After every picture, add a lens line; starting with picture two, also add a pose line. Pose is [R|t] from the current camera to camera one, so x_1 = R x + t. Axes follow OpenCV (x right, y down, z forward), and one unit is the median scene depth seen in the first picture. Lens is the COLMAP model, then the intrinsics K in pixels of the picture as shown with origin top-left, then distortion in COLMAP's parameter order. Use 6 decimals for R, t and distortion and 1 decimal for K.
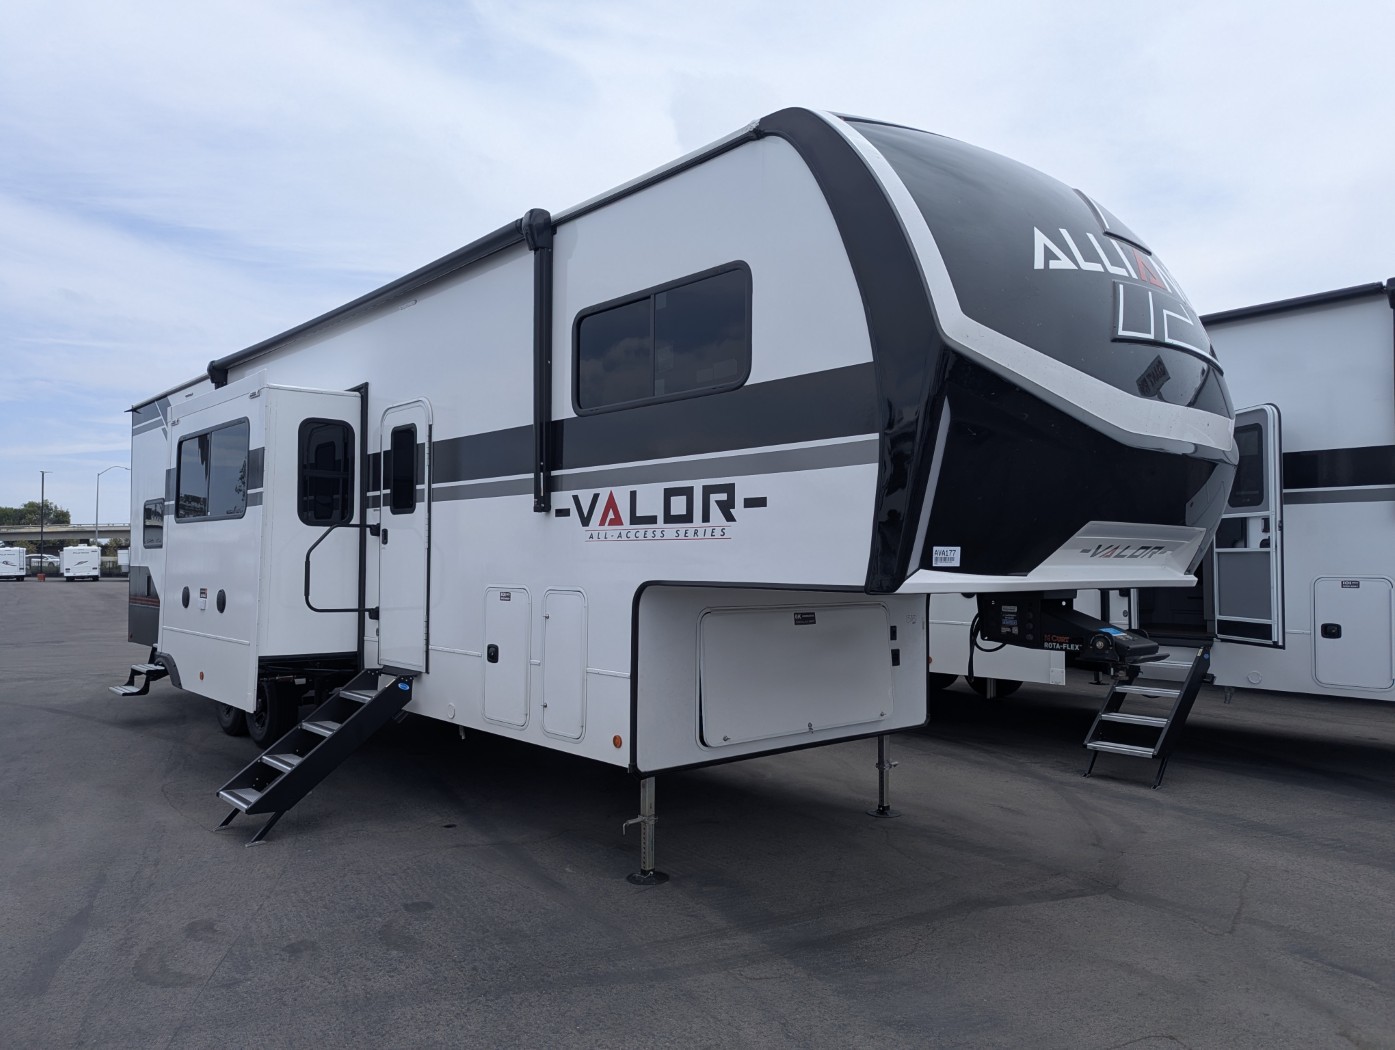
lens RADIAL K [[994.2, 0, 695.5], [0, 994.2, 533.4], [0, 0, 1]] dist [0.036966, -0.041690]
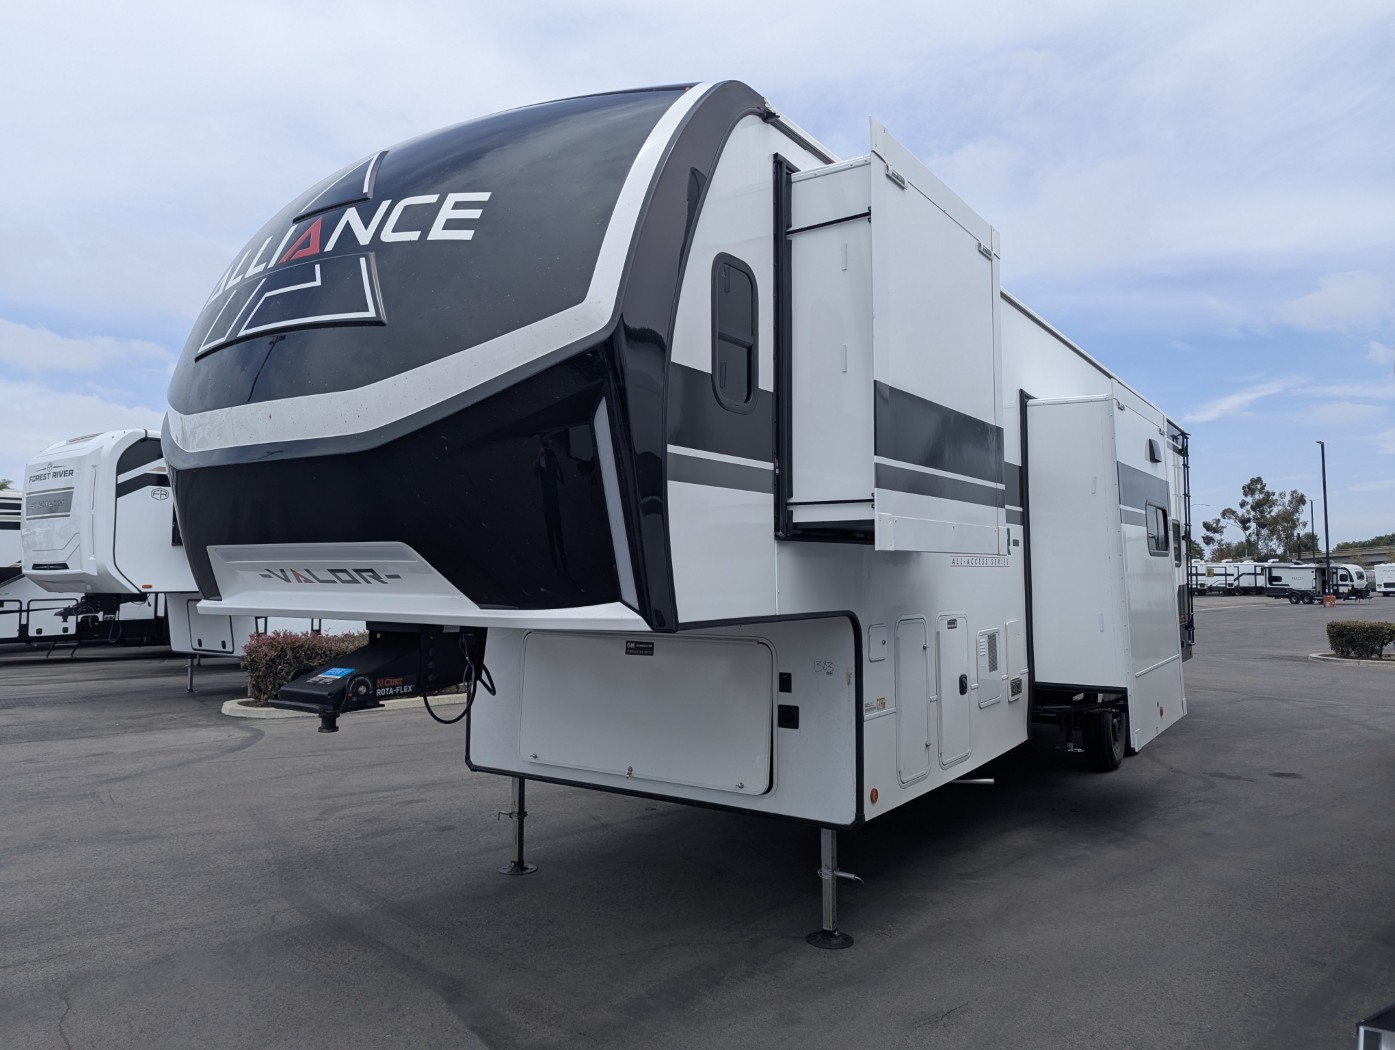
lens RADIAL K [[994.2, 0, 685.2], [0, 994.2, 511.0], [0, 0, 1]] dist [0.036966, -0.041690]
pose [[0.240731, -0.063500, -0.968512, 1.277132], [0.026195, 0.997919, -0.058917, 0.021362], [0.970238, -0.011187, 0.241893, 1.068462]]
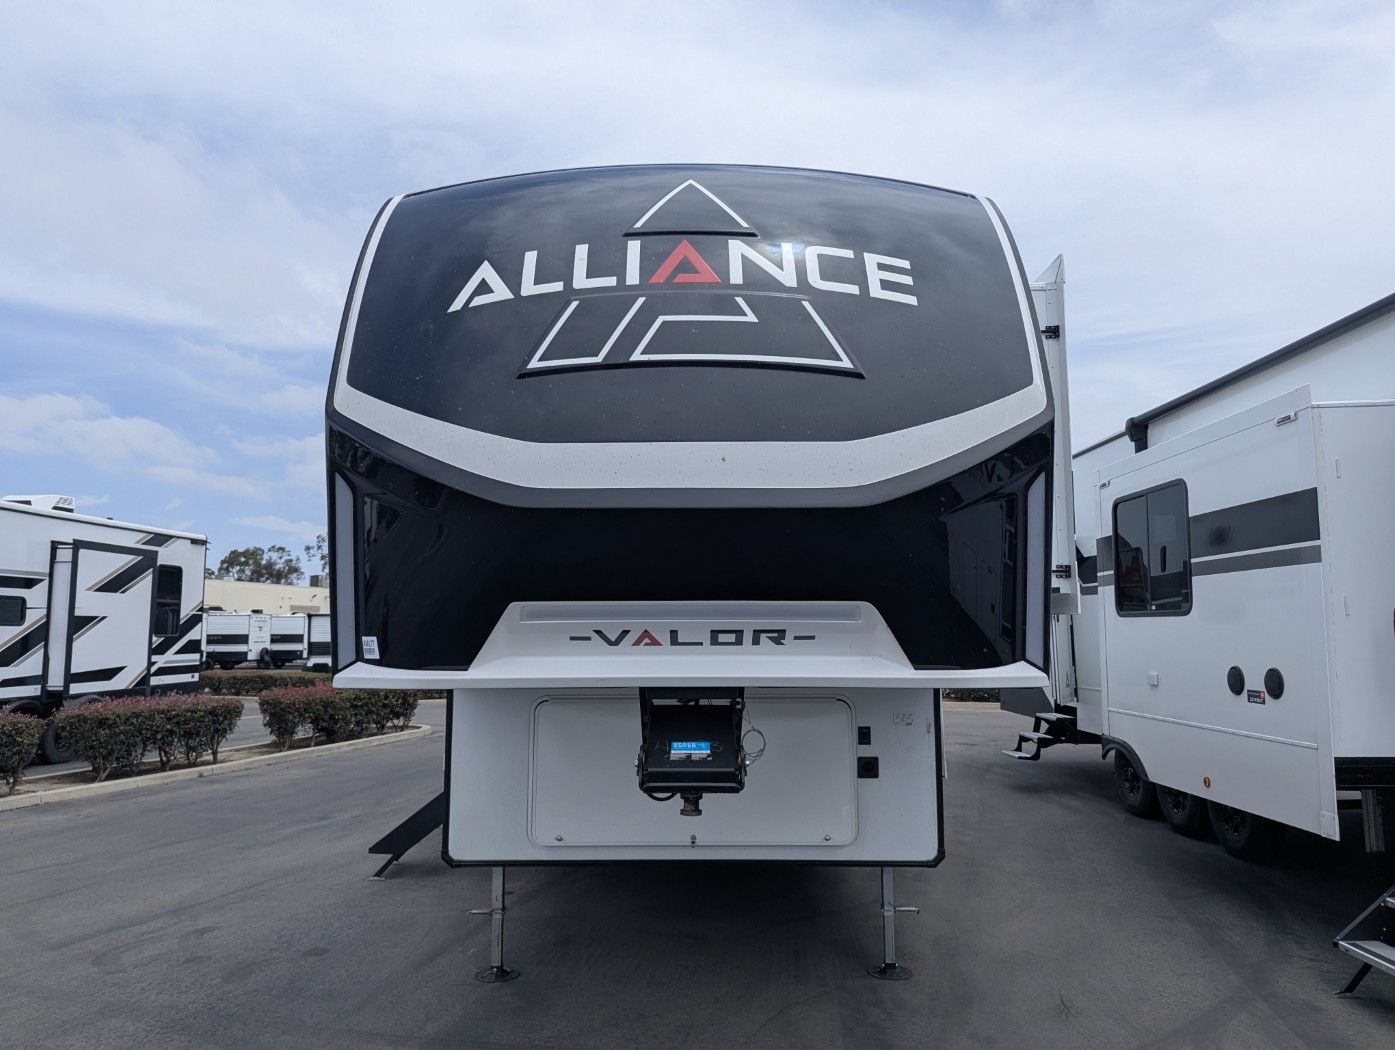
lens RADIAL K [[994.2, 0, 695.1], [0, 994.2, 524.5], [0, 0, 1]] dist [0.036966, -0.041690]
pose [[0.740693, -0.079380, -0.667138, 0.908794], [0.025813, 0.995625, -0.089806, 0.000987], [0.671348, 0.049297, 0.739501, 0.450516]]
